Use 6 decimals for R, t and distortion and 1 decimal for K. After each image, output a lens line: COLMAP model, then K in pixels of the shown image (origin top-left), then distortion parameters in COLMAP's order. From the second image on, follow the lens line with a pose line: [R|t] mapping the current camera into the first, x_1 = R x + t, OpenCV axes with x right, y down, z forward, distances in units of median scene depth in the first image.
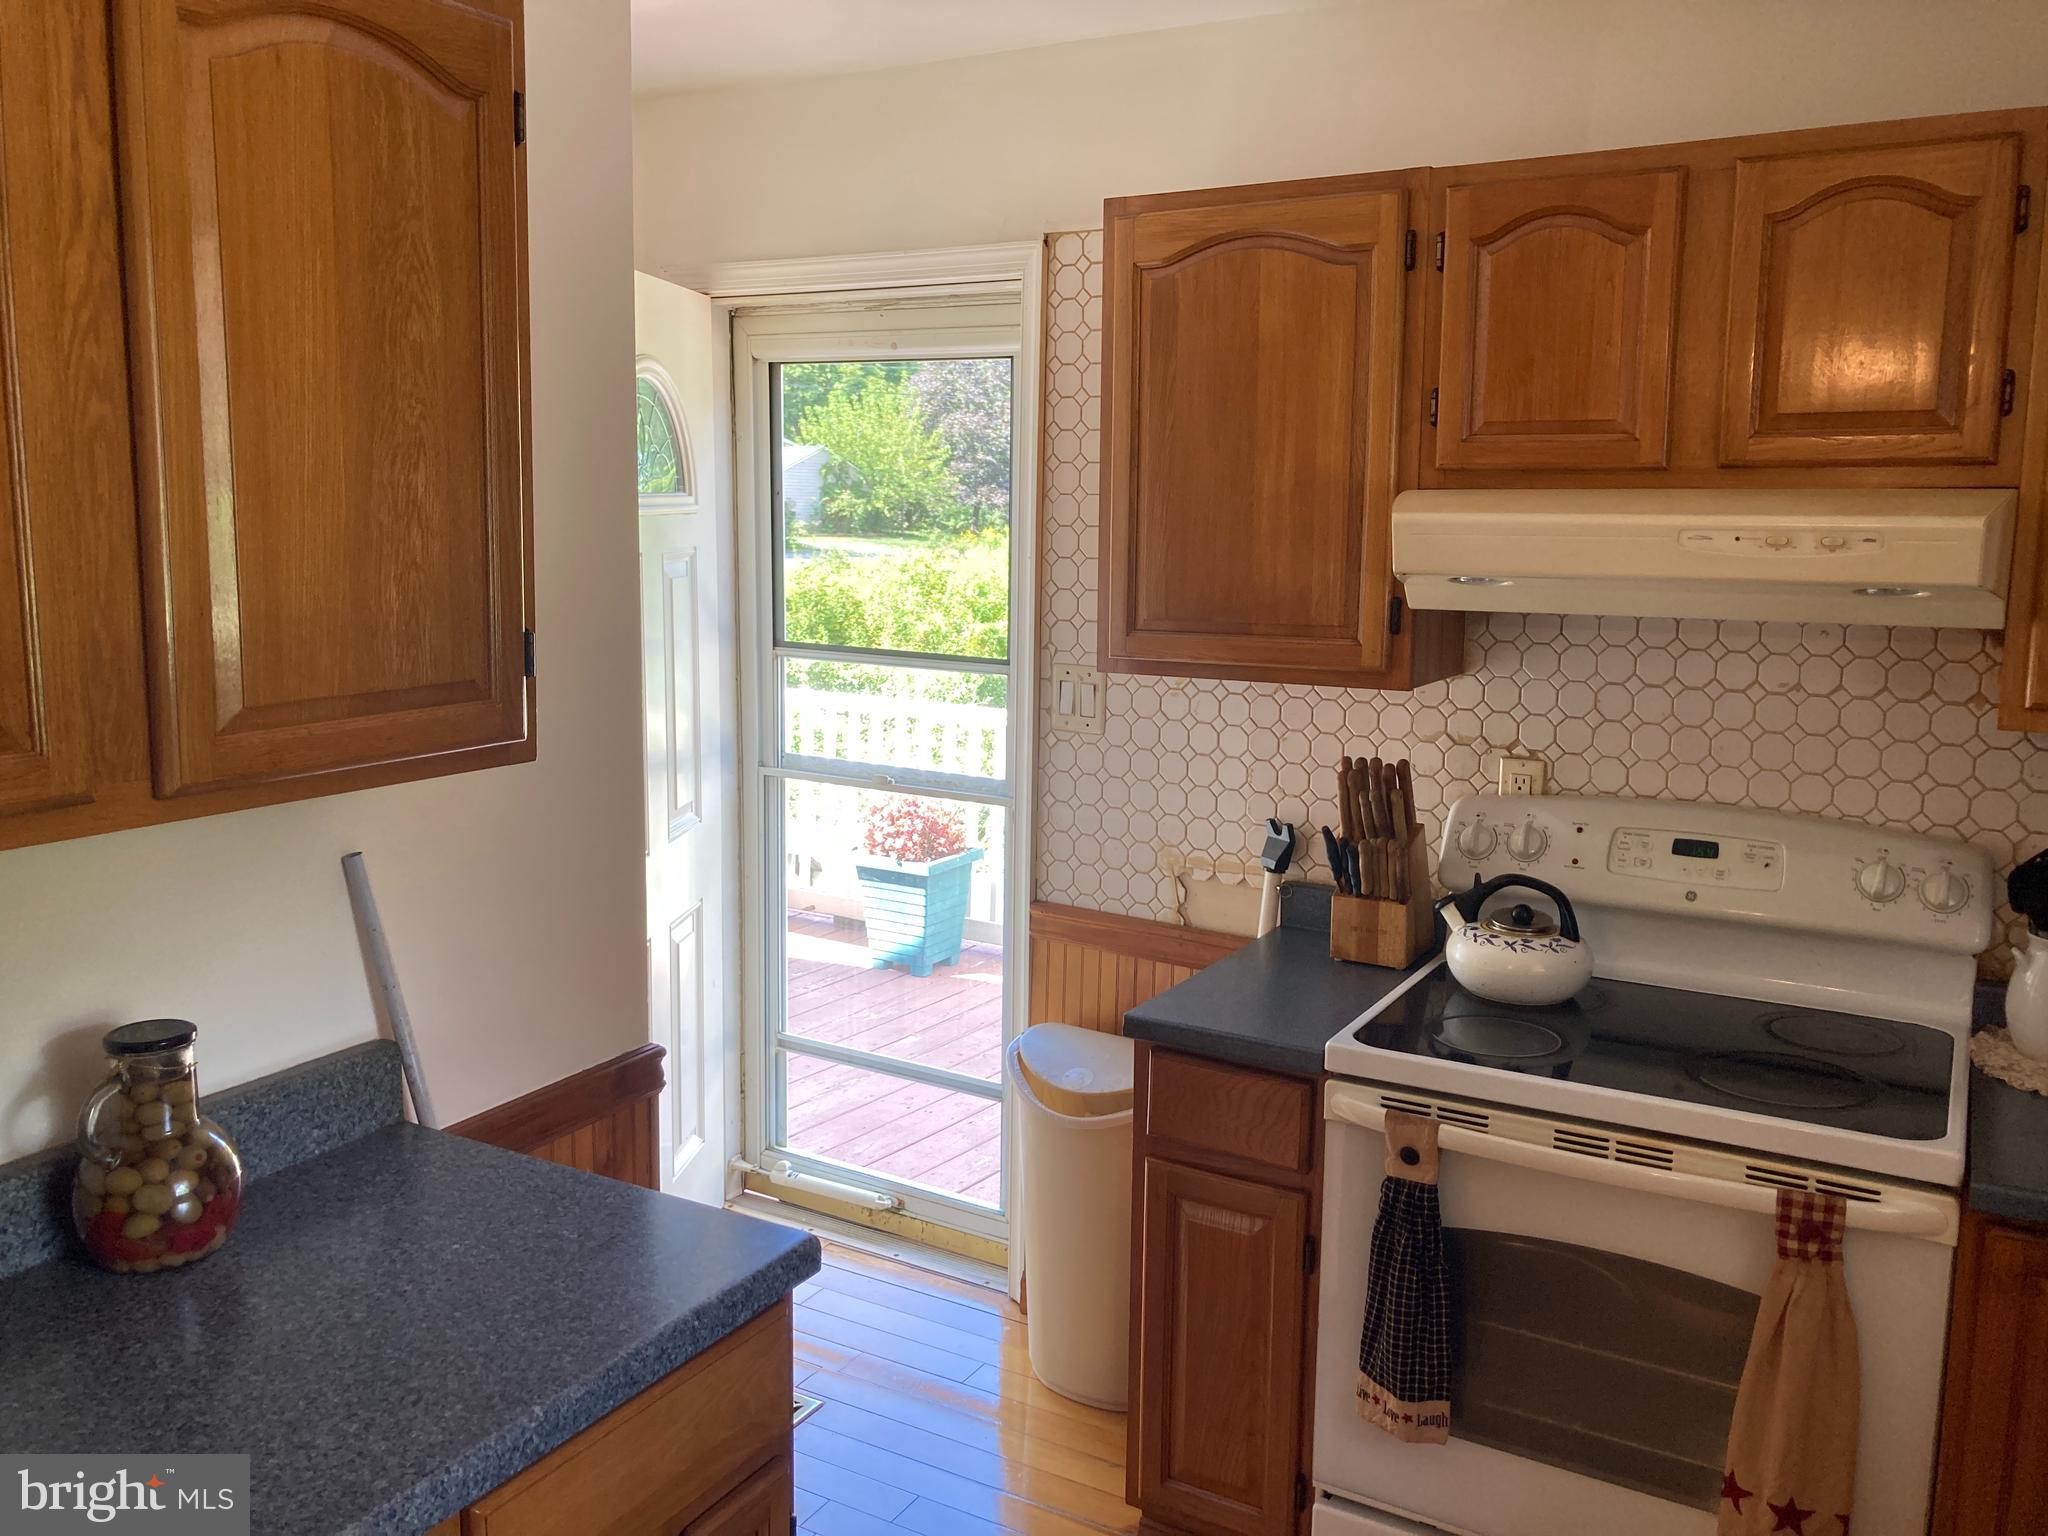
lens RADIAL K [[1661.5, 0, 1021.1], [0, 1661.5, 740.9], [0, 0, 1]] dist [0.016746, -0.006067]
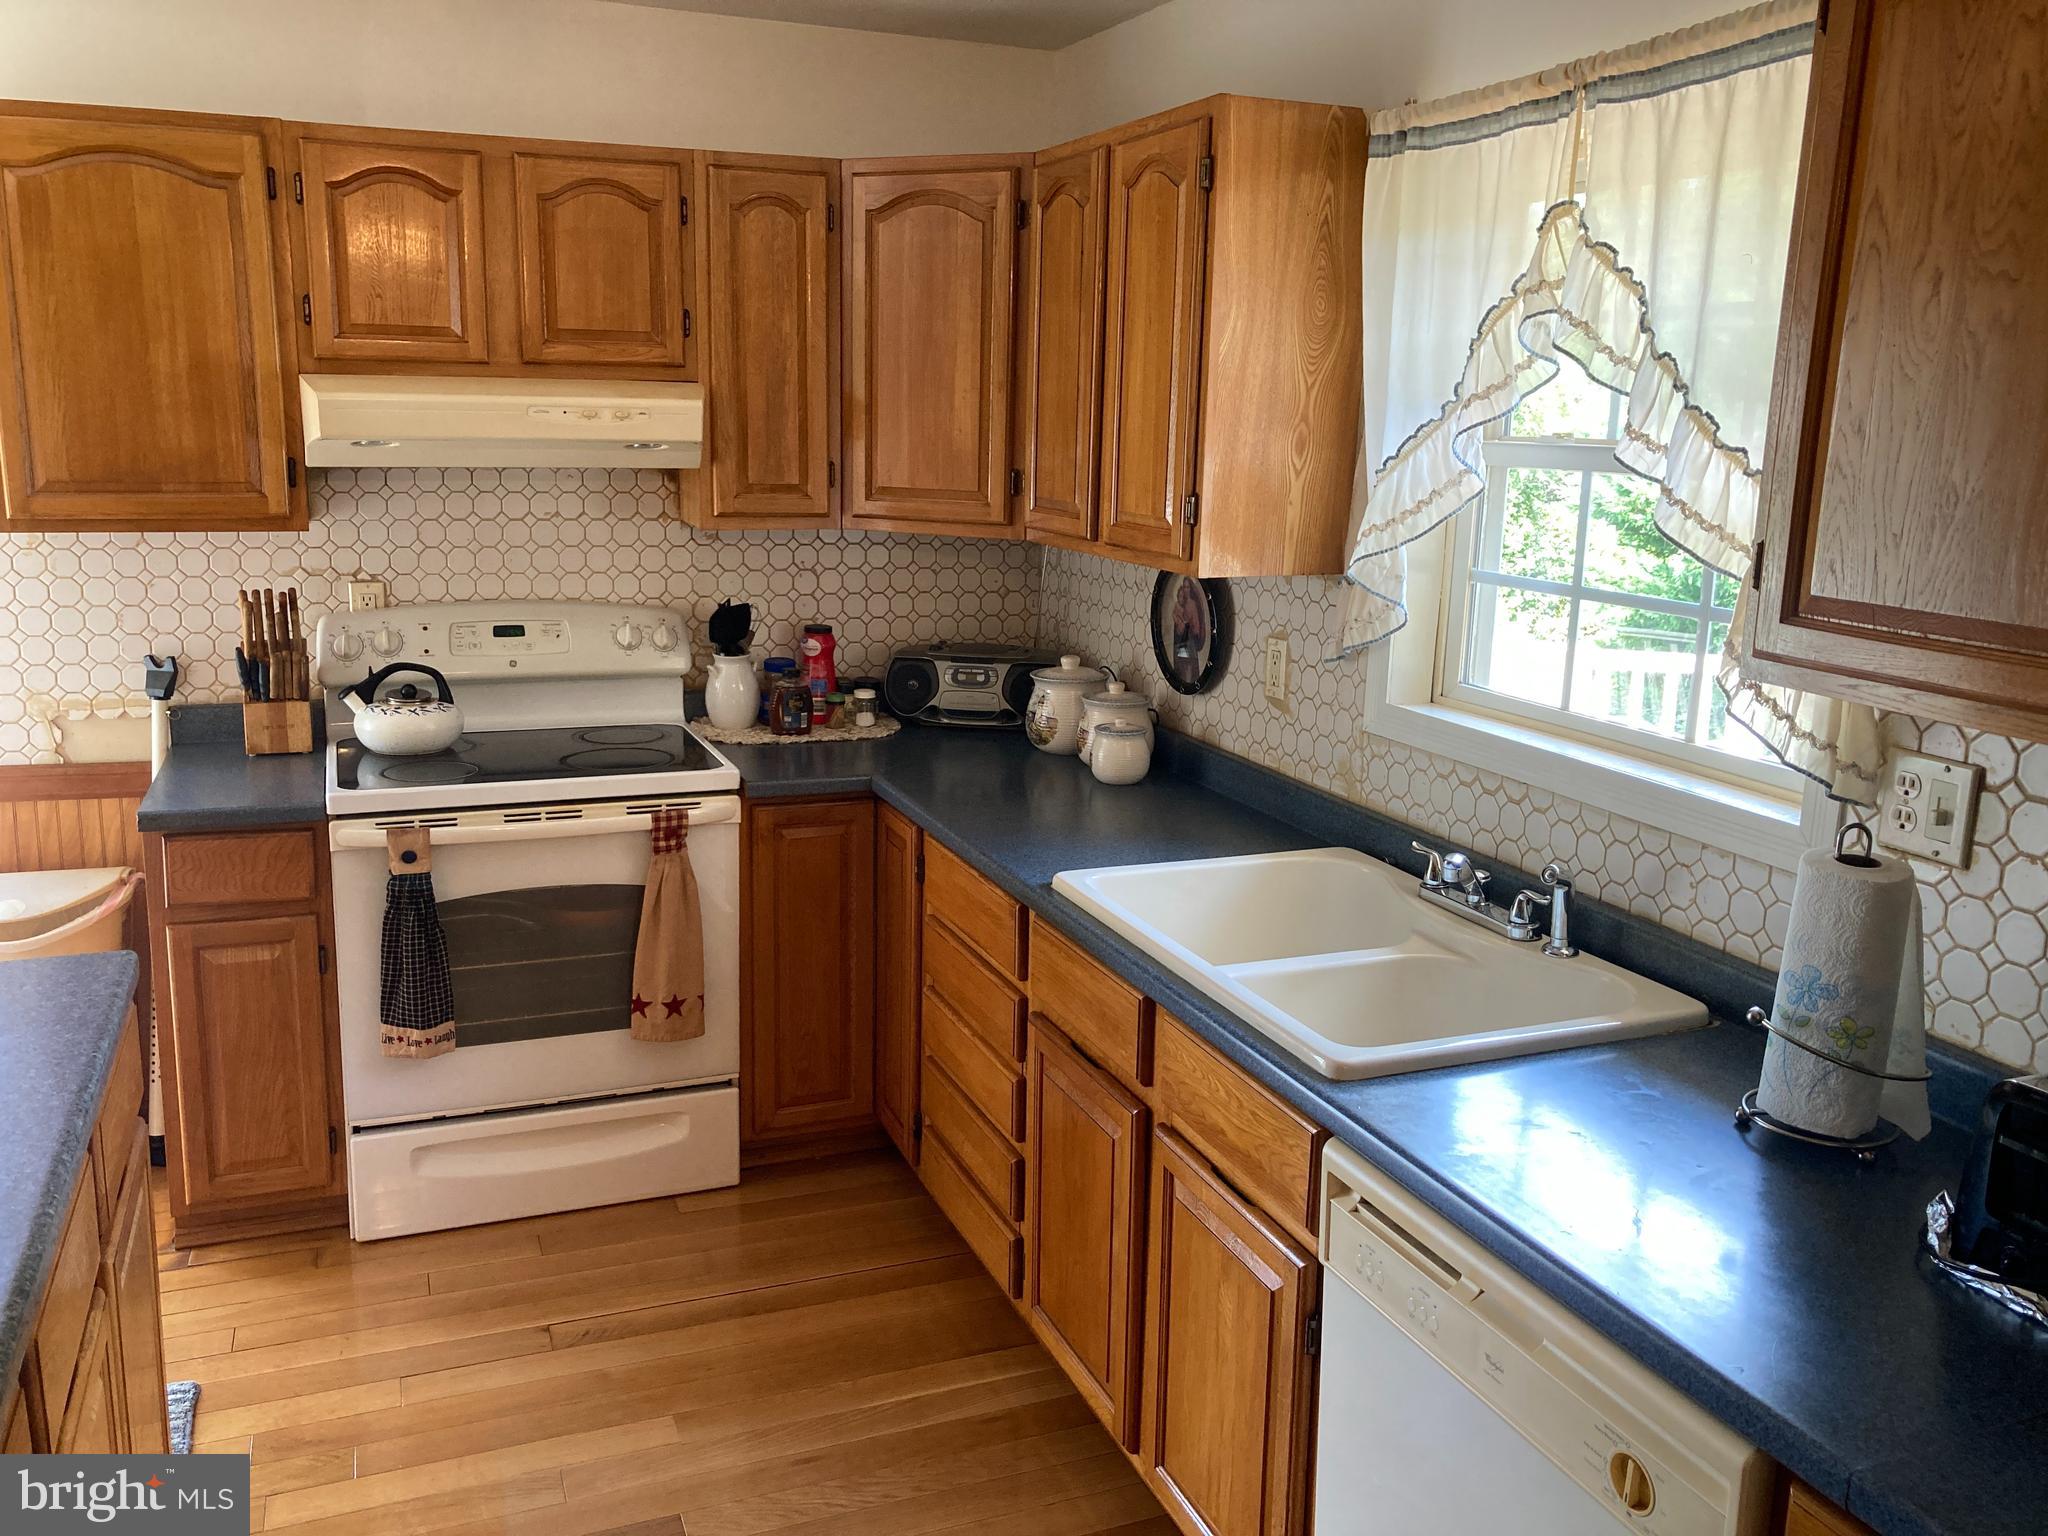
lens RADIAL K [[1645.2, 0, 1024.0], [0, 1645.2, 768.0], [0, 0, 1]] dist [-0.041783, 0.010021]
pose [[0.621436, -0.160507, 0.766847, -0.432497], [0.087098, 0.986876, 0.135978, 0.028631], [-0.778608, -0.017711, 0.627260, -0.236806]]
